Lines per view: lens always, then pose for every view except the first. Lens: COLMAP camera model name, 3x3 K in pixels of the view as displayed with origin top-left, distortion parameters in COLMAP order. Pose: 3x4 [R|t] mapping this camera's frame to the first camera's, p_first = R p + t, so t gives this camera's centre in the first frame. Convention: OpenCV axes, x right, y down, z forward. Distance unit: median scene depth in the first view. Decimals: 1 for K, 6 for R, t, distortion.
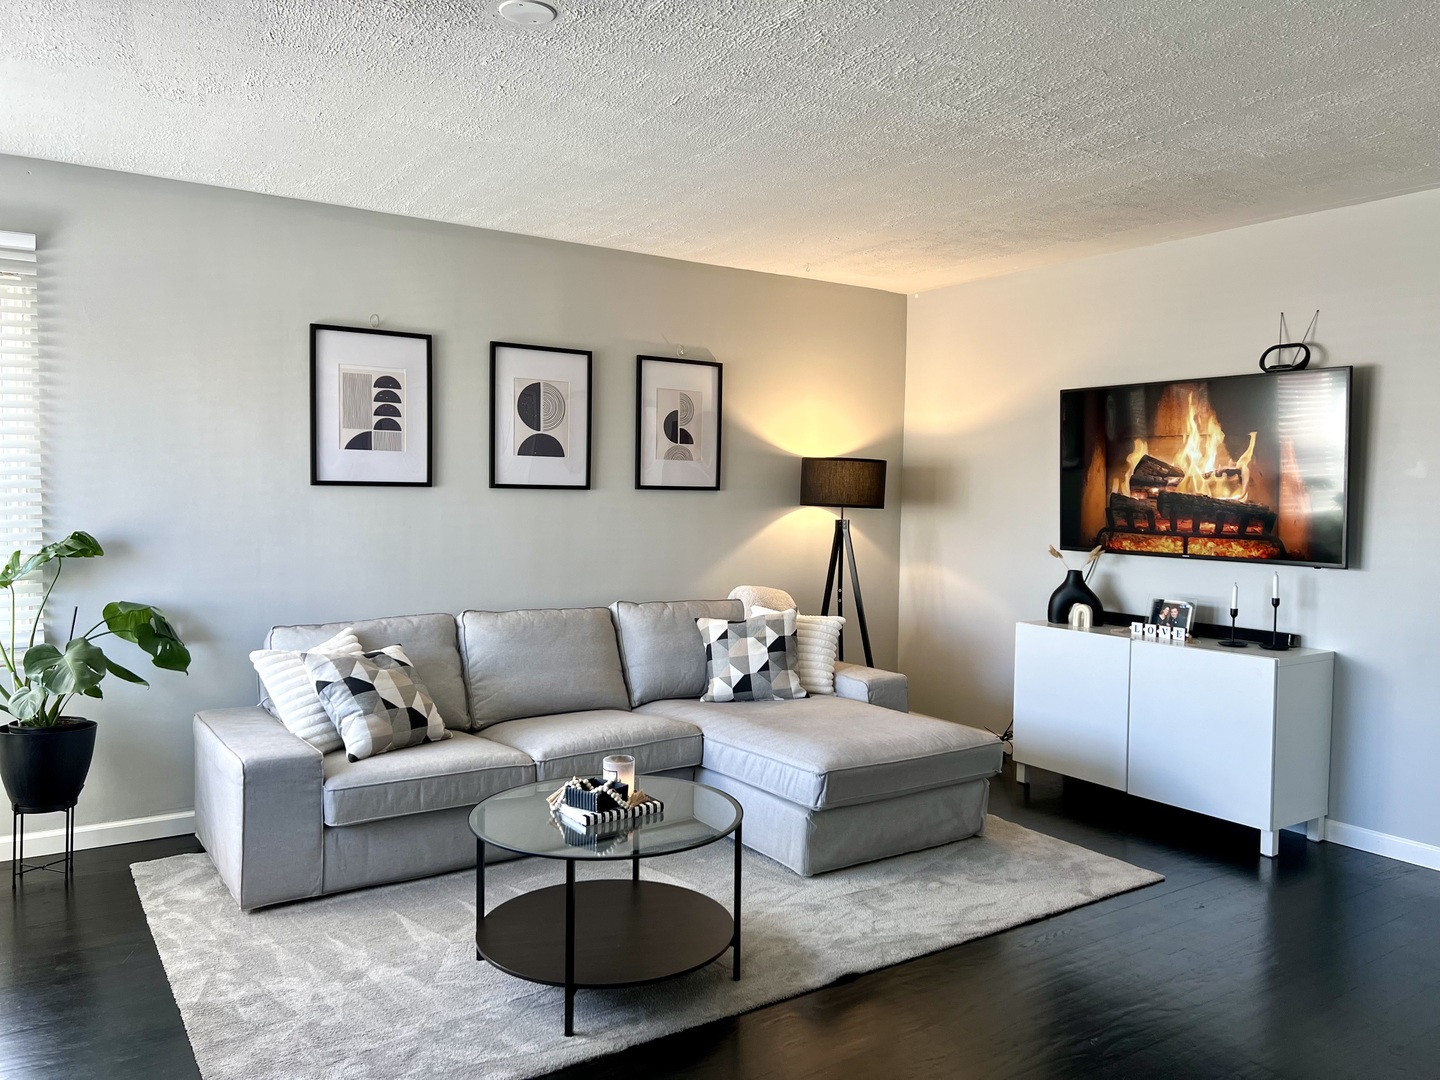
lens RADIAL K [[1074.1, 0, 720.0], [0, 1074.1, 540.0], [0, 0, 1]] dist [0.088273, -0.113802]
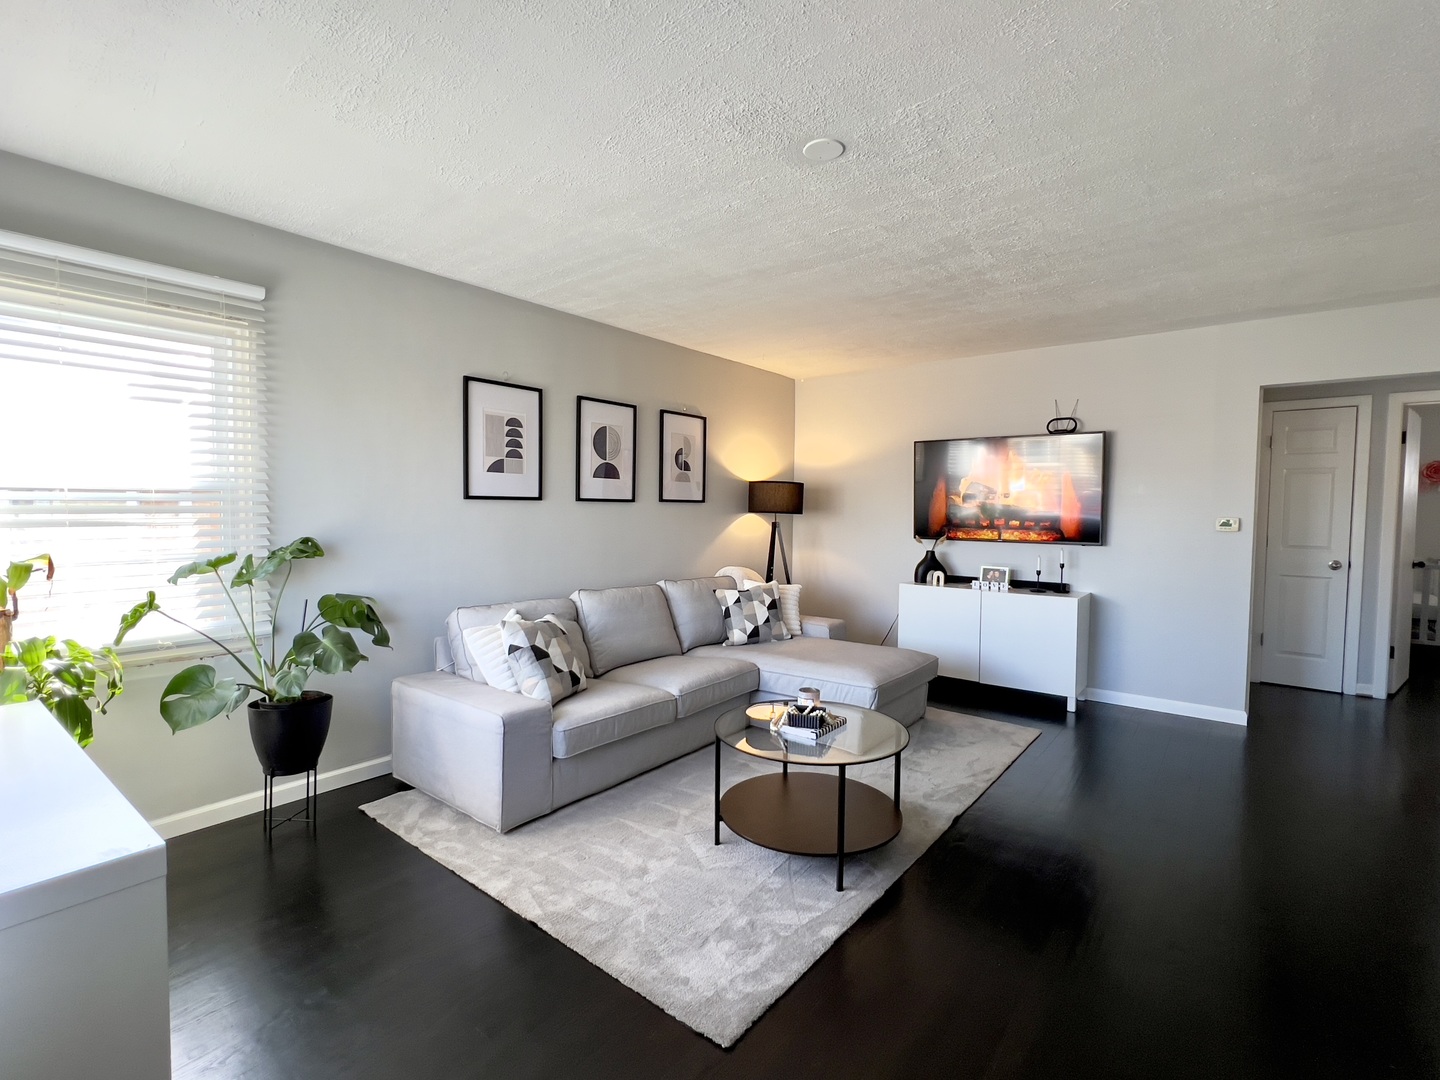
lens RADIAL K [[672.1, 0, 716.5], [0, 672.1, 536.4], [0, 0, 1]] dist [0.000300, -0.000011]
pose [[0.954305, -0.017791, 0.298305, -0.315115], [0.018184, 0.999834, 0.001457, -0.001277], [-0.298281, 0.004034, 0.954470, 0.131104]]
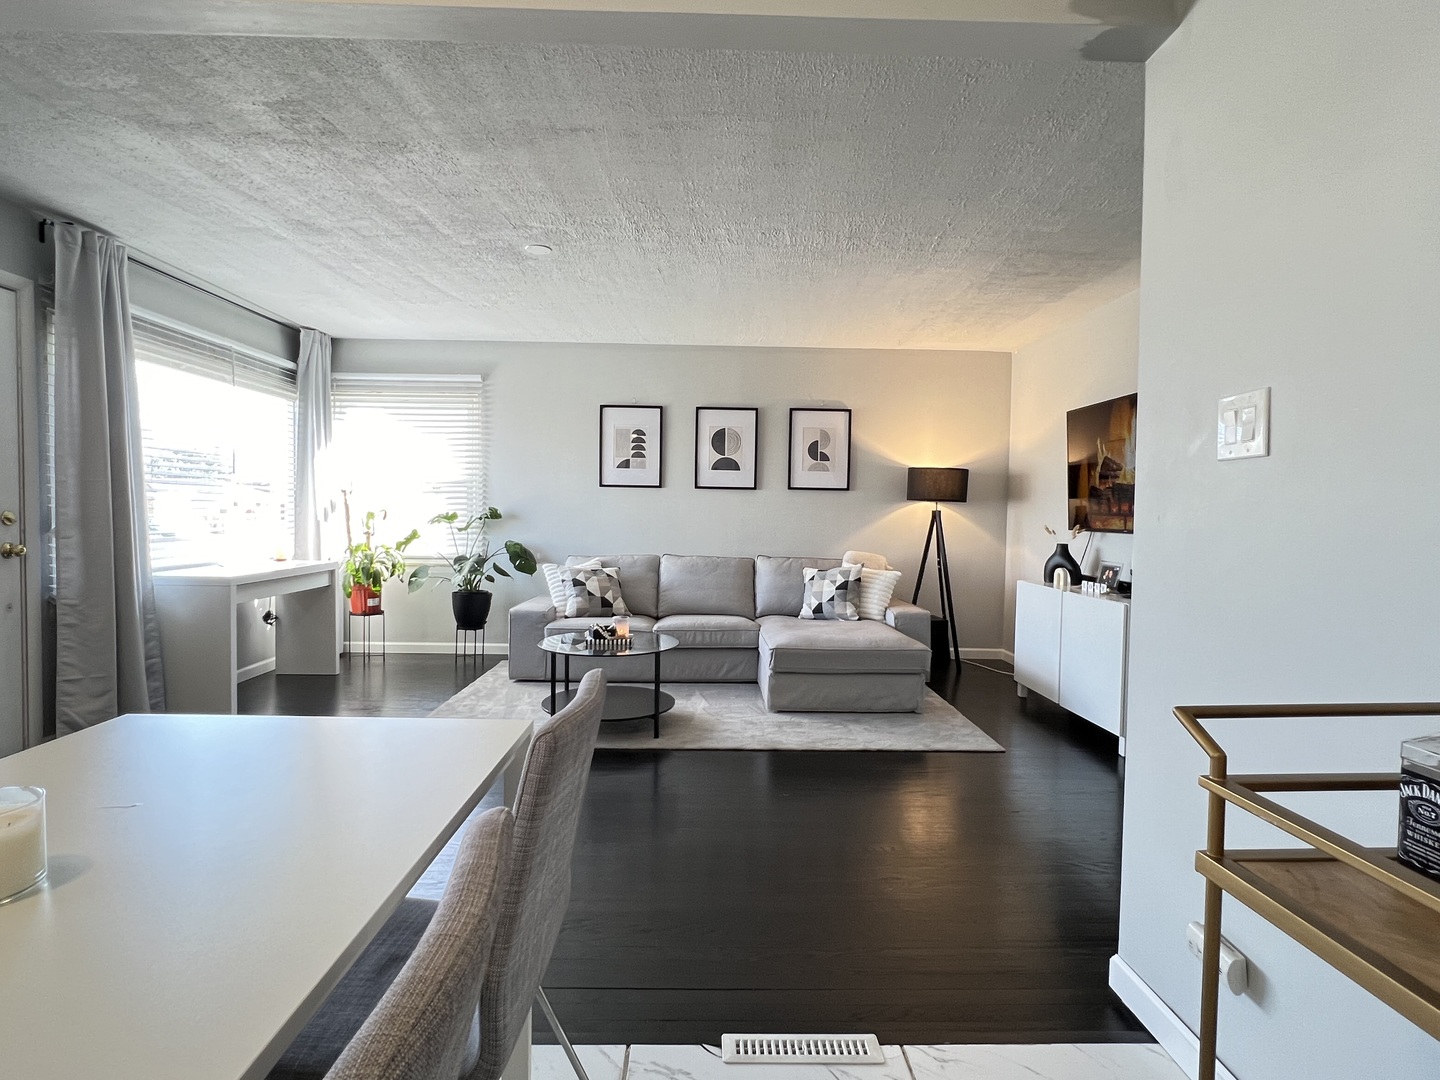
lens RADIAL K [[746.5, 0, 716.7], [0, 746.5, 537.1], [0, 0, 1]] dist [-0.005540, 0.001153]
pose [[0.839322, 0.018517, -0.543319, 0.513194], [-0.030816, 0.999433, -0.013543, 0.049796], [0.542760, 0.028110, 0.839417, -0.013909]]
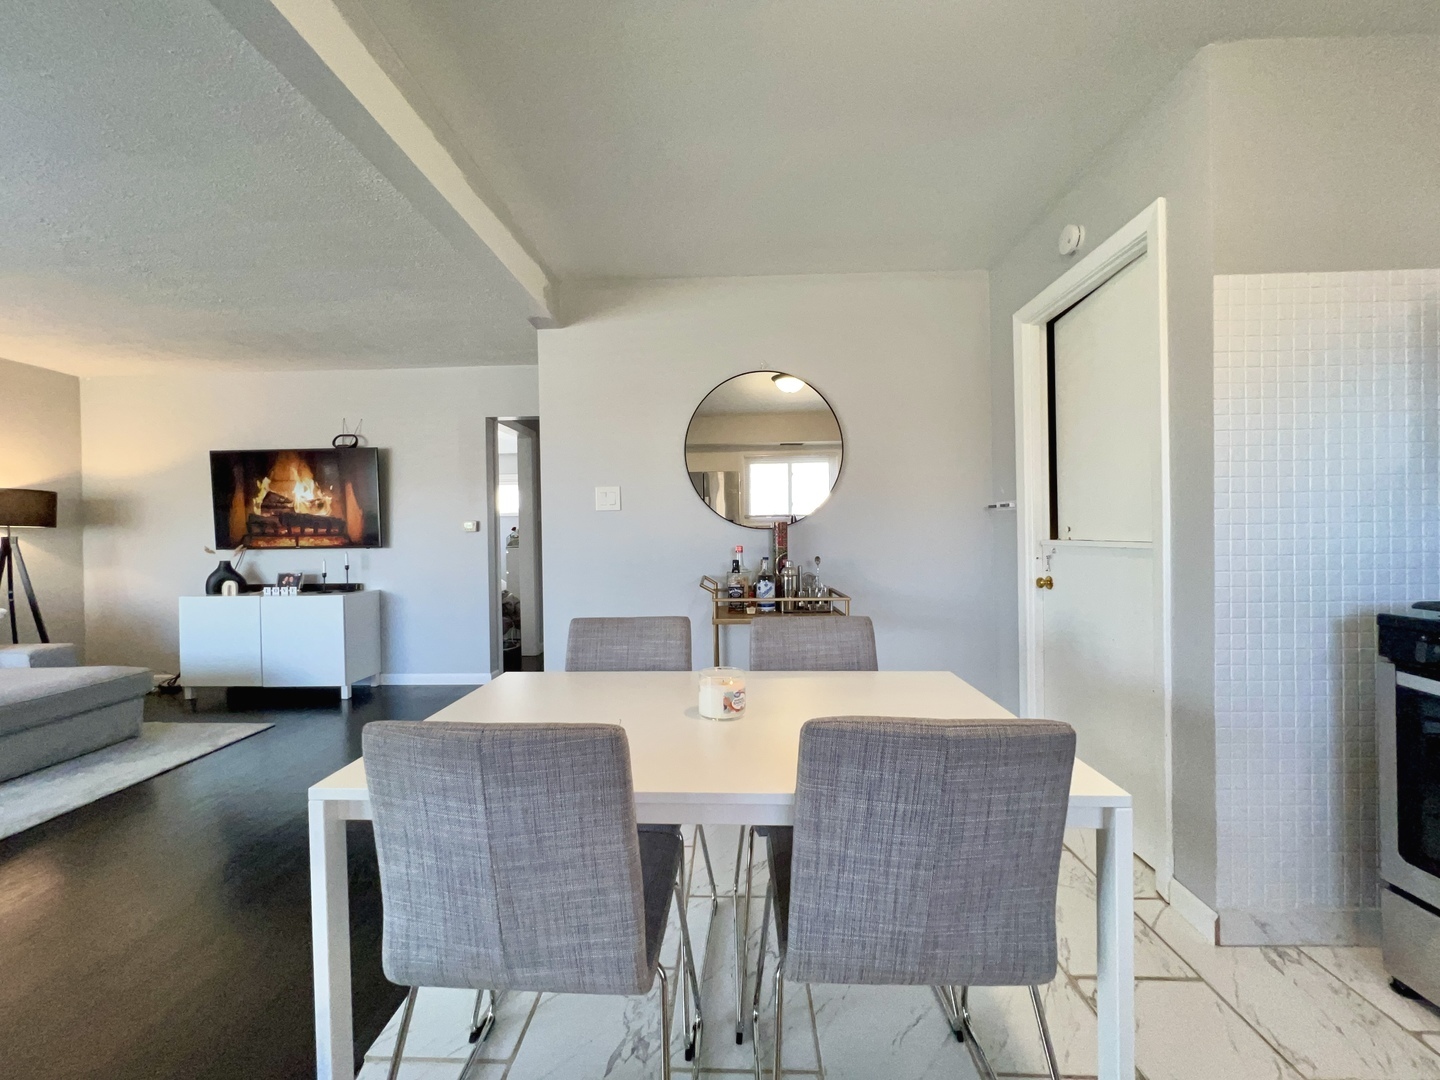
lens RADIAL K [[576.6, 0, 718.8], [0, 576.6, 536.6], [0, 0, 1]] dist [-0.002318, 0.000144]
pose [[0.589814, -0.029045, 0.807016, 0.073613], [0.061323, 0.998078, -0.008898, 0.048990], [-0.805207, 0.054737, 0.590462, -0.122897]]
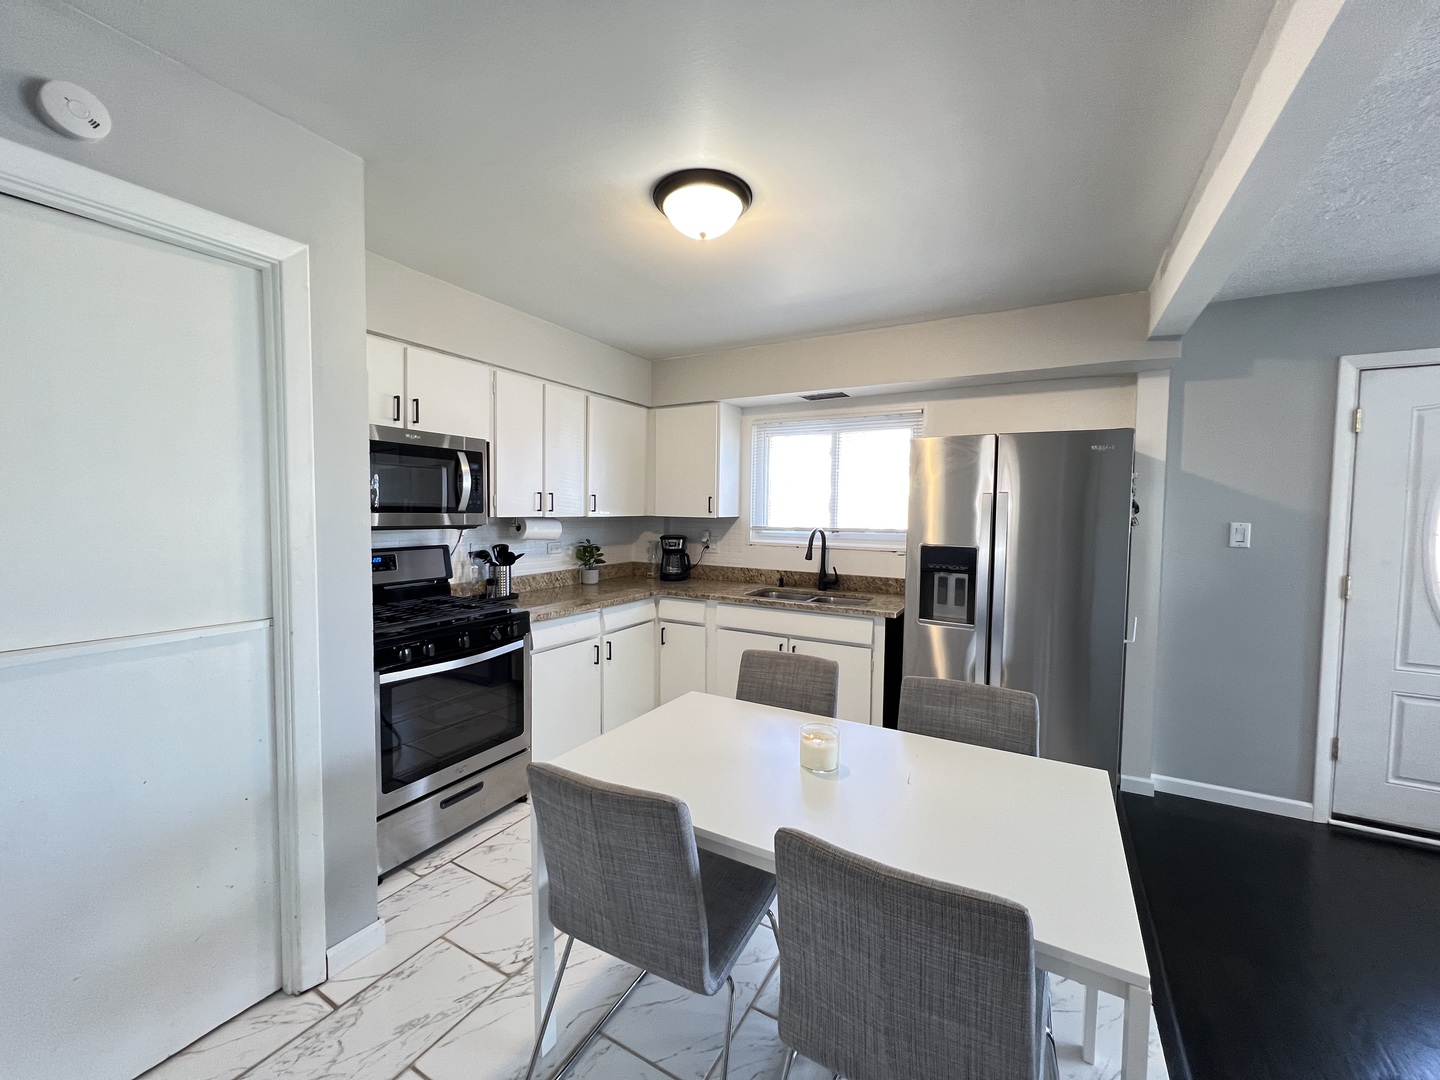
lens RADIAL K [[576.6, 0, 718.8], [0, 576.6, 536.6], [0, 0, 1]] dist [-0.002318, 0.000144]
pose [[-0.898077, -0.002152, -0.439833, 0.482692], [-0.043912, 0.995431, 0.084793, -0.022855], [0.437641, 0.095465, -0.894068, 0.292441]]
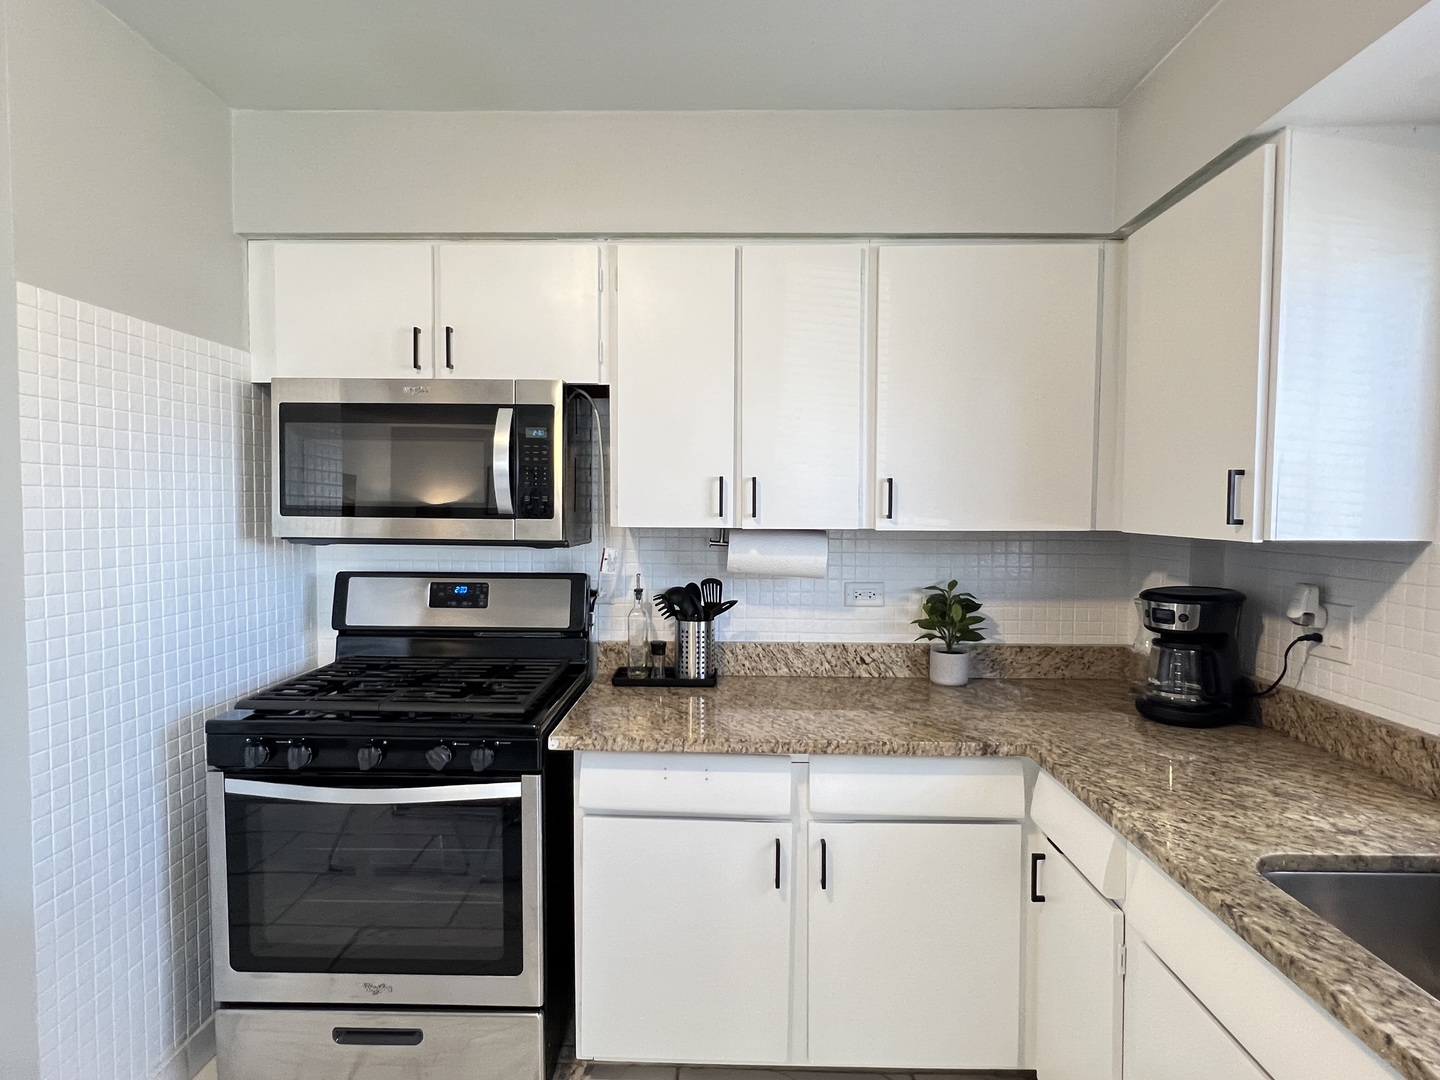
lens RADIAL K [[746.5, 0, 716.7], [0, 746.5, 537.1], [0, 0, 1]] dist [-0.005540, 0.001153]
pose [[-0.808580, -0.043103, 0.586806, 0.114759], [0.010071, 0.996153, 0.087048, -0.010392], [-0.588301, 0.076295, -0.805035, -0.082695]]
